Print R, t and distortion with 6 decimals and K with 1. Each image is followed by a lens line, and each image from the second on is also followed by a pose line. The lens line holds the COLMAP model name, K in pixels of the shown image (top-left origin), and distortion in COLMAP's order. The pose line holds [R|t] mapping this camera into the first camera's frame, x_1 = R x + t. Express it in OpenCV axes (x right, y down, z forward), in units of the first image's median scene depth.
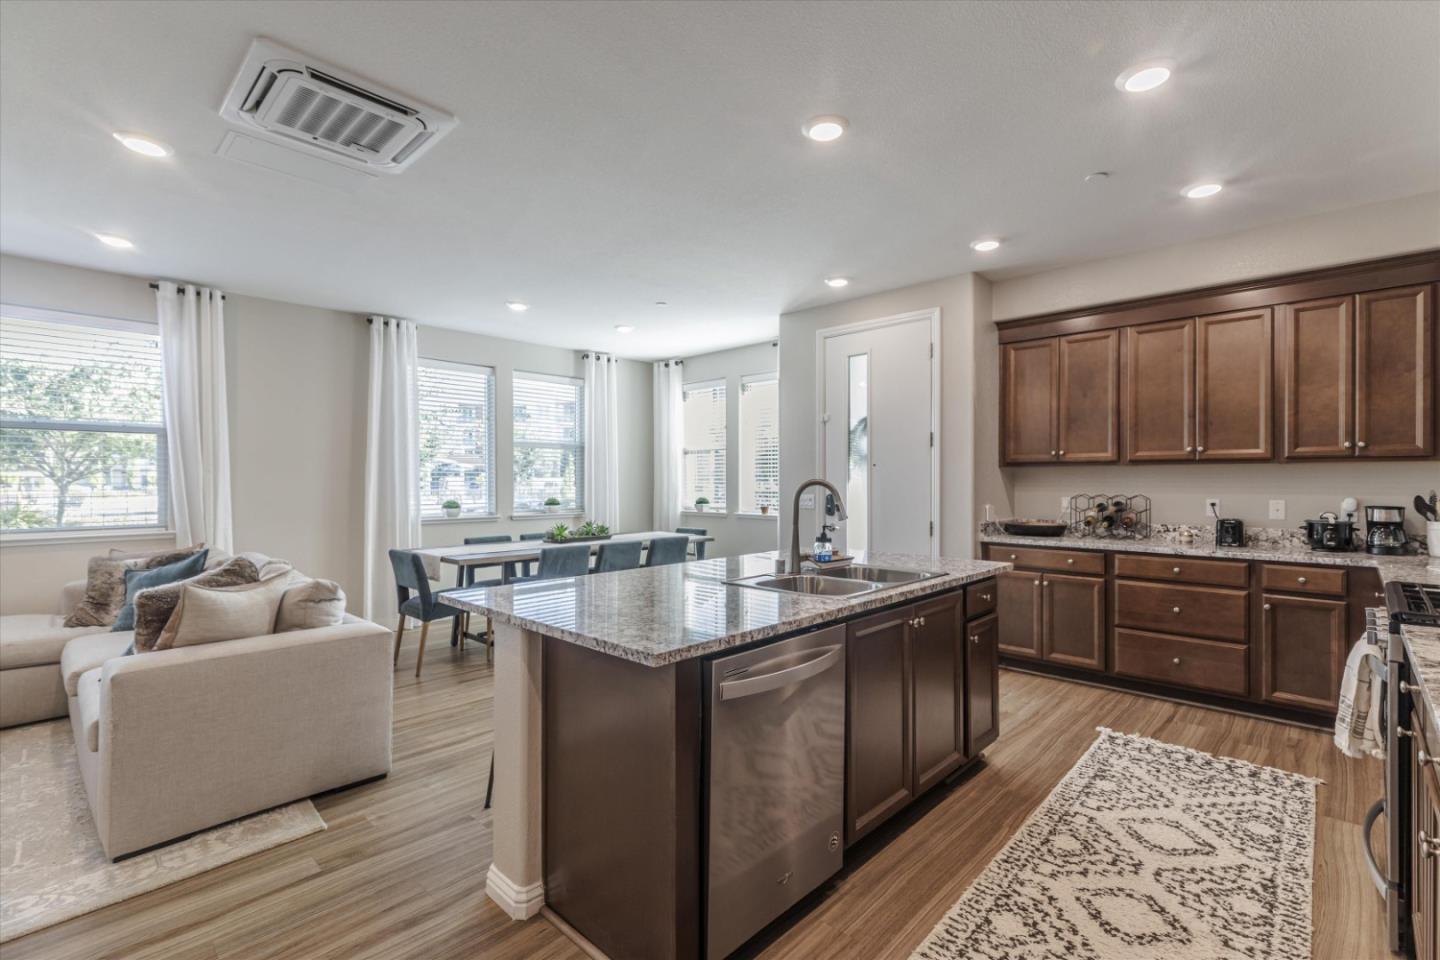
lens RADIAL K [[646.7, 0, 726.6], [0, 646.7, 478.5], [0, 0, 1]] dist [0.010572, 0.000124]
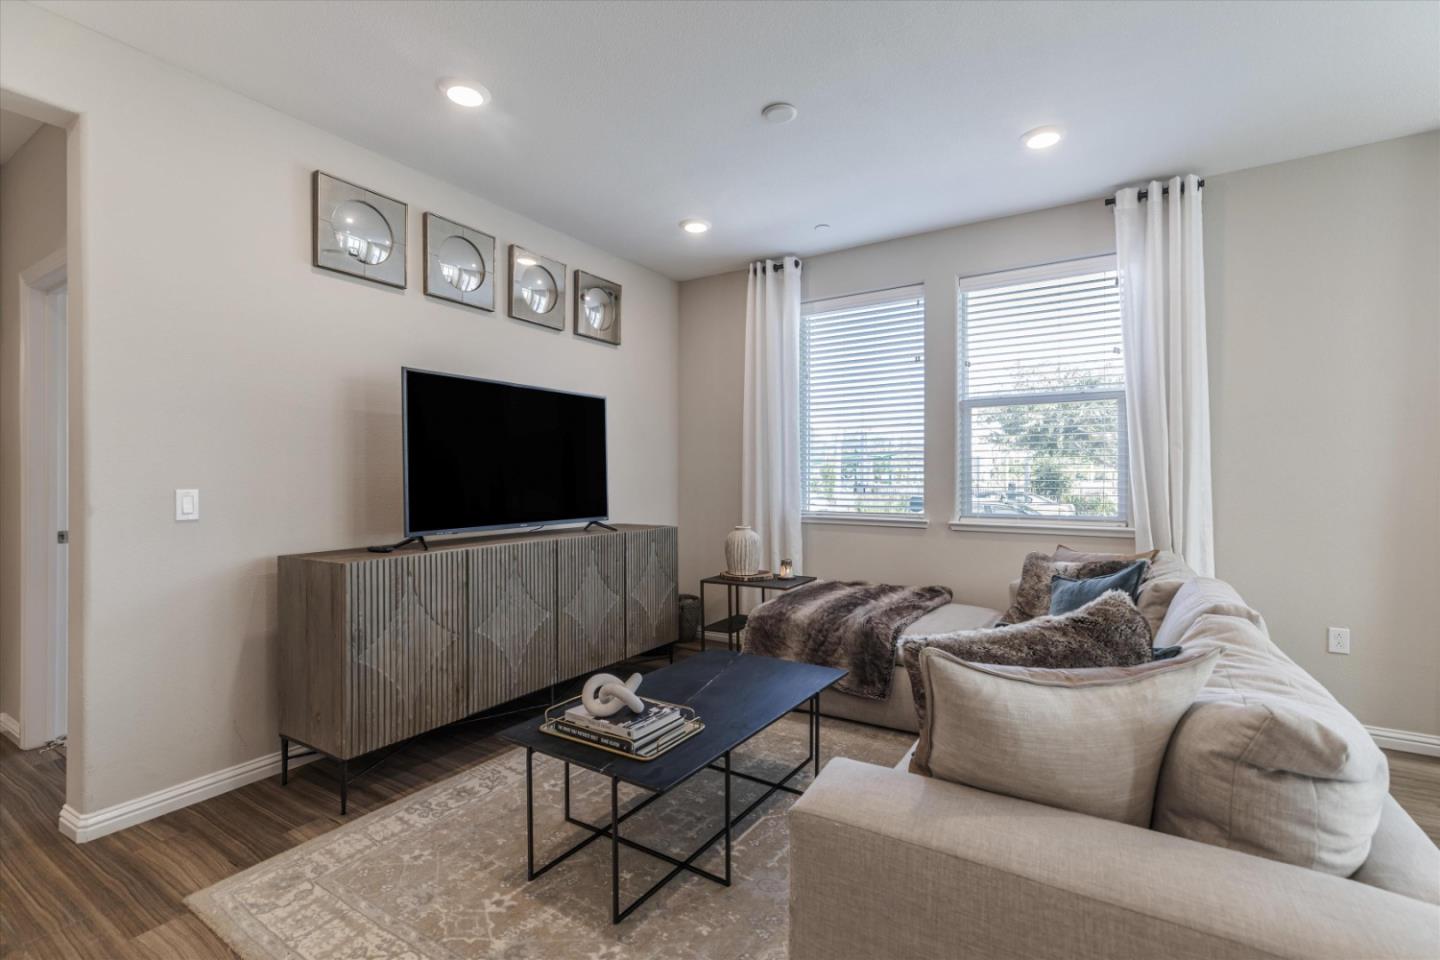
lens RADIAL K [[648.1, 0, 720.0], [0, 648.1, 480.0], [0, 0, 1]] dist [0.007449, -0.000224]
pose [[0.189729, 0.007339, -0.981809, -0.291600], [-0.000162, 0.999972, 0.007444, 0.027561], [0.981837, -0.001253, 0.189725, 0.542653]]
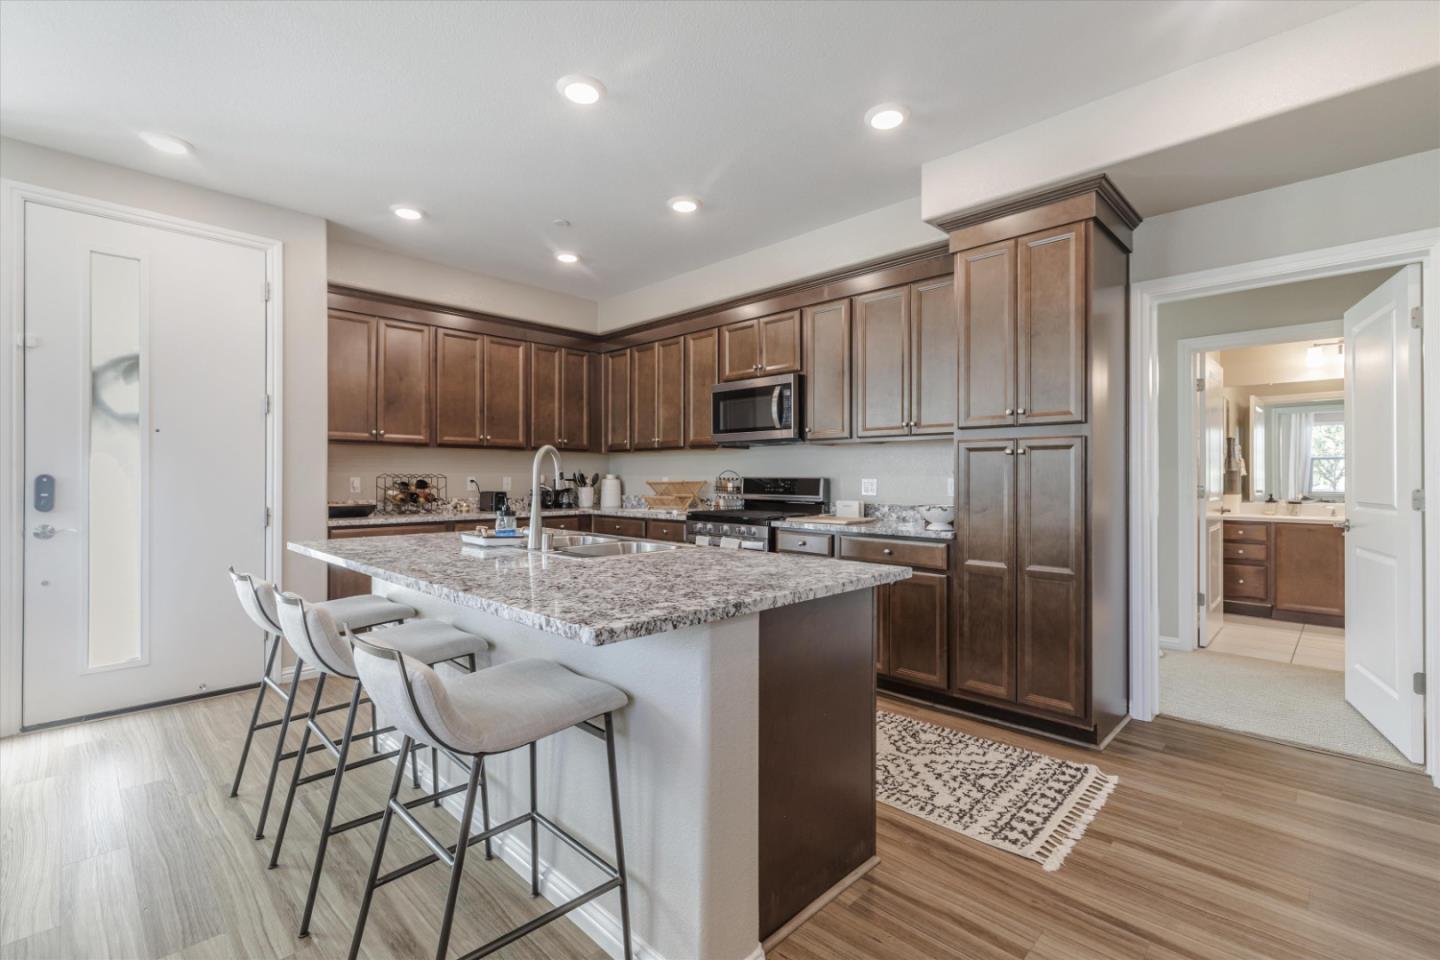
lens RADIAL K [[647.5, 0, 715.9], [0, 647.5, 475.3], [0, 0, 1]] dist [0.016056, 0.000072]
pose [[0.021764, 0.002732, 0.999759, -0.626623], [-0.004431, 0.999987, -0.002636, 0.035289], [-0.999753, -0.004372, 0.021776, 0.584126]]
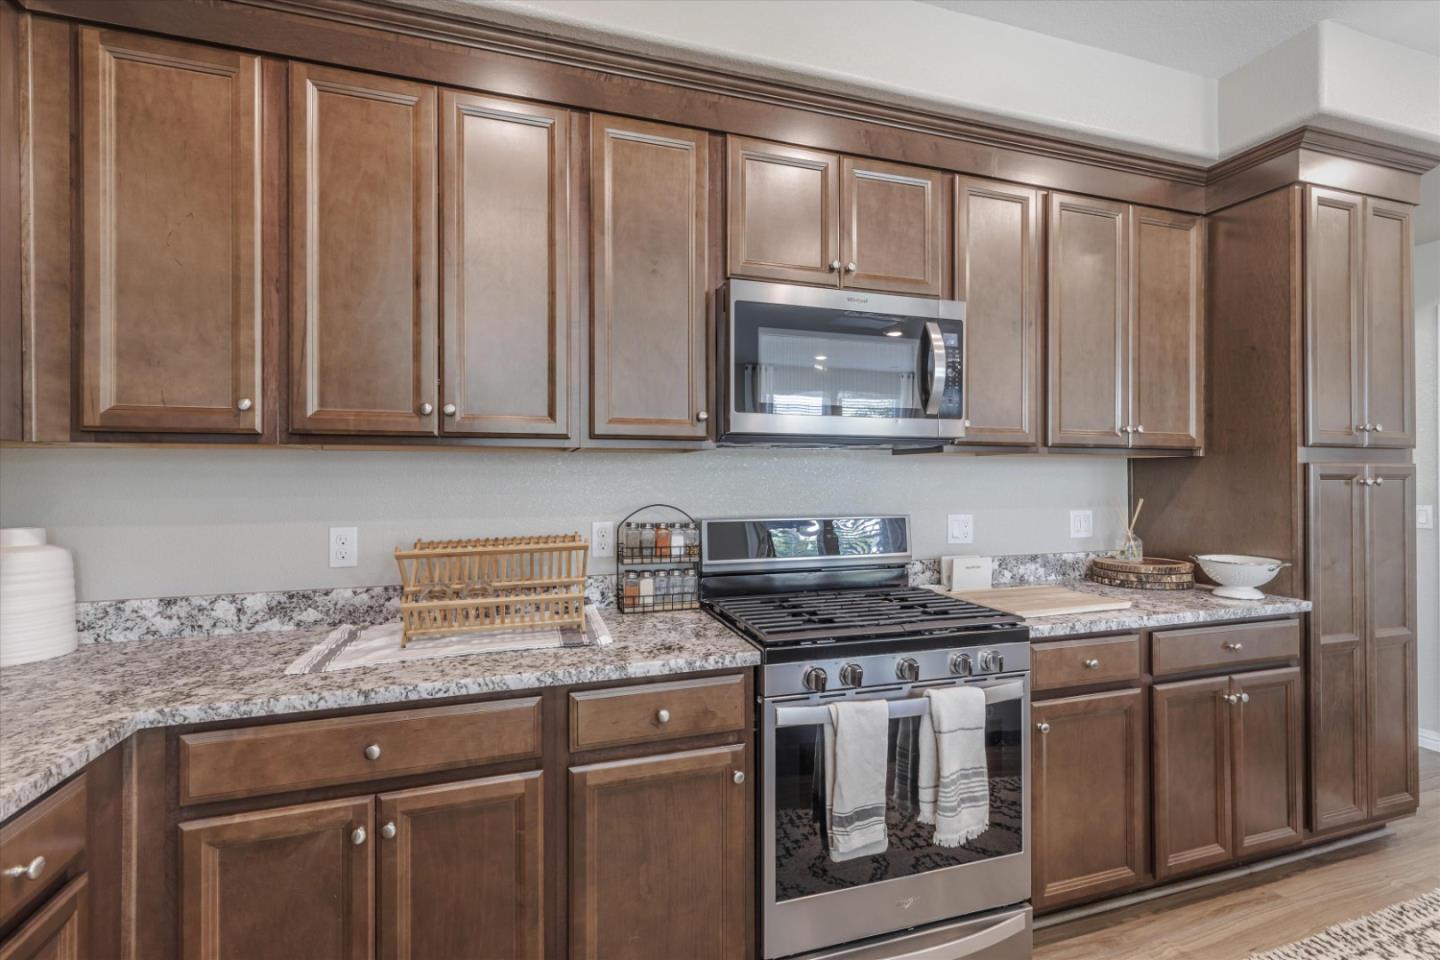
lens RADIAL K [[650.6, 0, 730.1], [0, 650.6, 469.2], [0, 0, 1]] dist [0.003012, 0.000212]
pose [[-0.882921, 0.007790, 0.469457, 0.486440], [0.000650, 0.999882, -0.015369, -0.001357], [-0.469521, -0.013264, -0.882822, 1.066434]]
